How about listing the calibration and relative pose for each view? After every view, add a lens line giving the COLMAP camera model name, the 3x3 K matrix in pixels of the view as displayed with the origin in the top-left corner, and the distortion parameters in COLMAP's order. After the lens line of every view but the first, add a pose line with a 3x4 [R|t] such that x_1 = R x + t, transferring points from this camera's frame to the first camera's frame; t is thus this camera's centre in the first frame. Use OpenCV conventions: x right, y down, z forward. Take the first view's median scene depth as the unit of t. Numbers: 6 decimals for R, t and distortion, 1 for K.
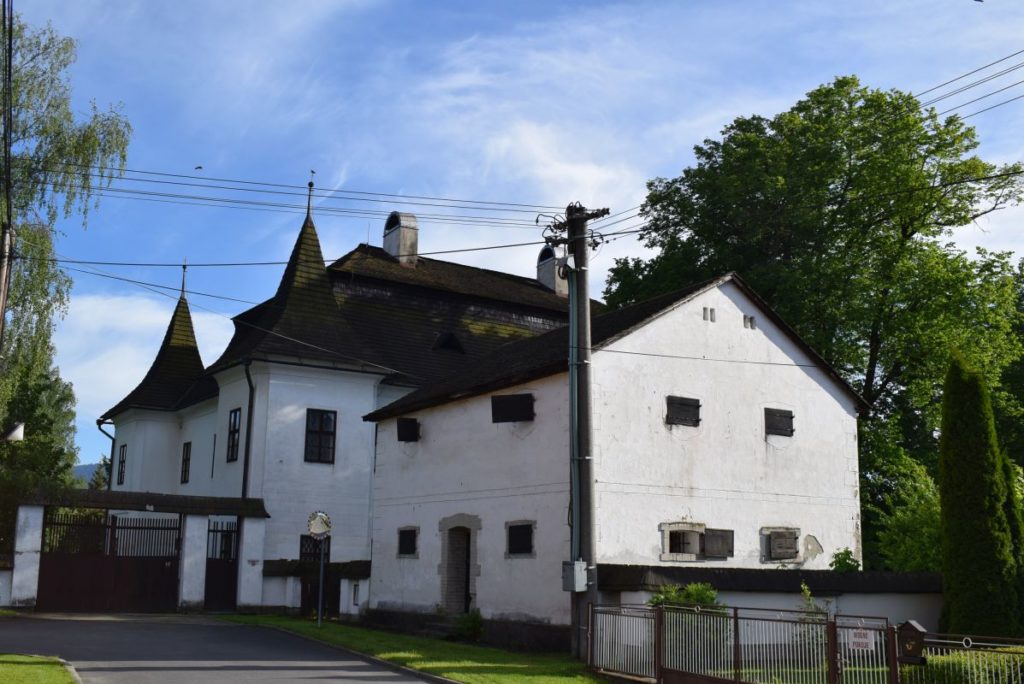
lens RADIAL K [[1098.9, 0, 512.0], [0, 1098.9, 342.0], [0, 0, 1]] dist [-0.073373, 0.012684]
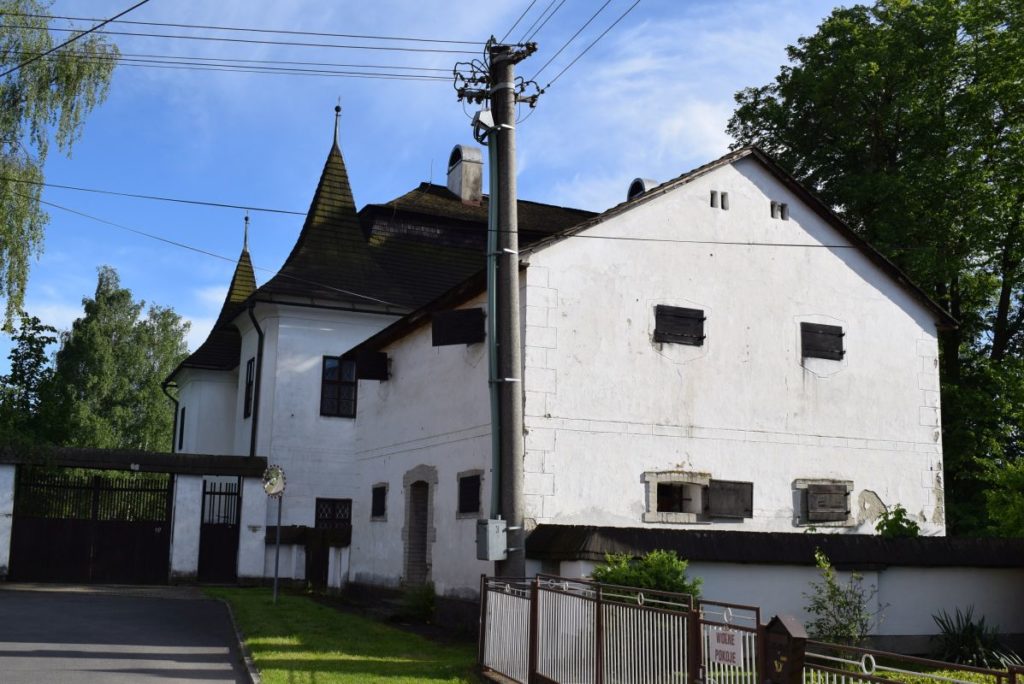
lens RADIAL K [[1098.9, 0, 512.0], [0, 1098.9, 342.0], [0, 0, 1]] dist [-0.073373, 0.012684]
pose [[0.987238, -0.023951, -0.157437, 0.137536], [0.027418, 0.999426, 0.019885, 0.048112], [0.156871, -0.023948, 0.987329, 0.199950]]
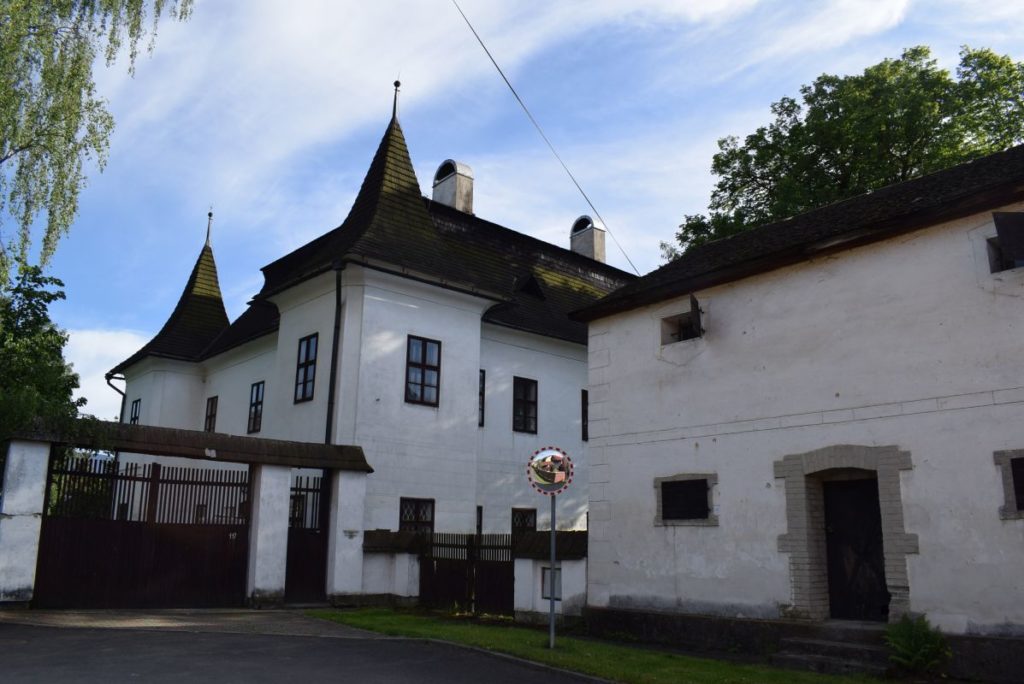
lens RADIAL K [[805.0, 0, 512.0], [0, 805.0, 342.0], [0, 0, 1]] dist [-0.085442, 0.002491]
pose [[0.990136, 0.033906, 0.135947, -0.255305], [-0.028937, 0.998845, -0.038360, 0.114240], [-0.137090, 0.034048, 0.989973, 0.566637]]
